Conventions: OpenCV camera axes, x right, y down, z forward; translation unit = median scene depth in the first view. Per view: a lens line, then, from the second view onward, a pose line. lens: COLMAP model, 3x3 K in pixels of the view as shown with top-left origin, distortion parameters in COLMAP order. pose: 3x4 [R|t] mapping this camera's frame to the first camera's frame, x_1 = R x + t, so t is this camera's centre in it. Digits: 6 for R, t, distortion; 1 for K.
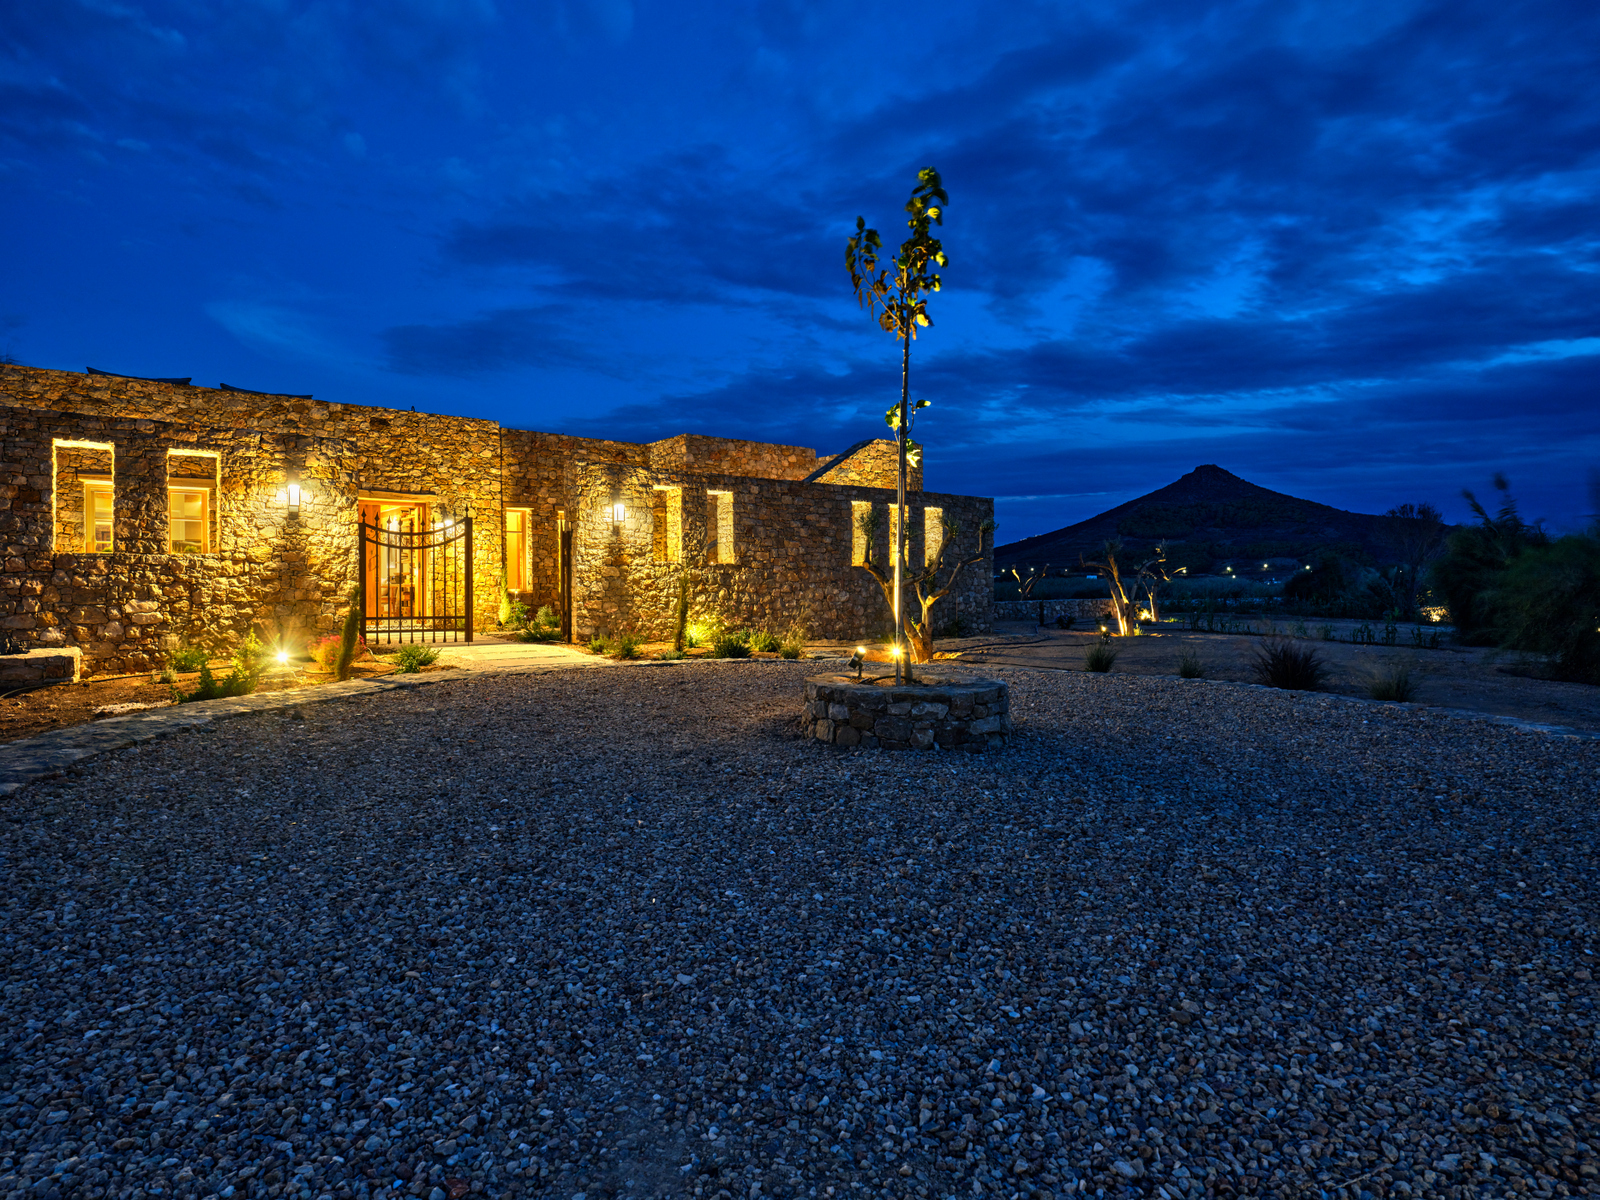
lens RADIAL K [[873.1, 0, 801.5], [0, 873.1, 591.5], [0, 0, 1]] dist [0.032911, -0.002874]
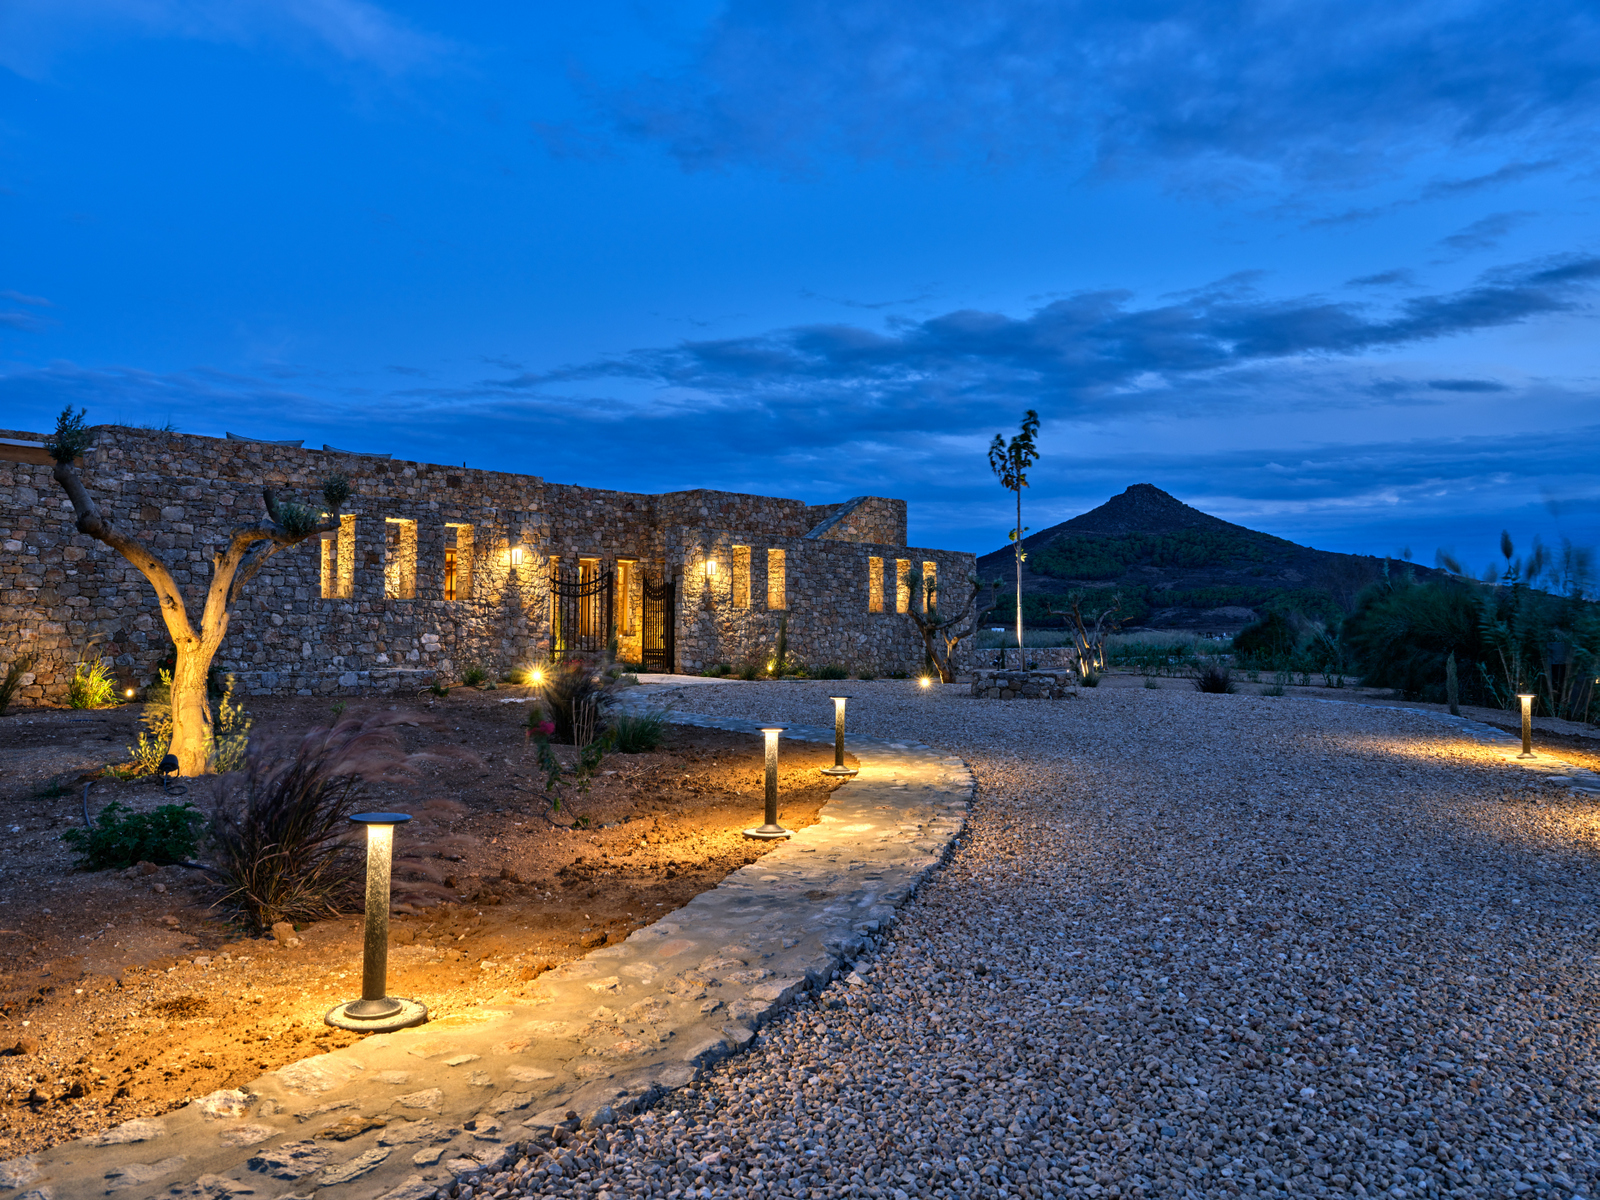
lens RADIAL K [[1284.0, 0, 795.6], [0, 1284.0, 604.0], [0, 0, 1]] dist [0.057462, 0.000574]
pose [[0.985309, 0.008845, 0.170551, -0.478667], [-0.002779, 0.999356, -0.035774, 0.030062], [-0.170757, 0.034775, 0.984699, -0.958033]]
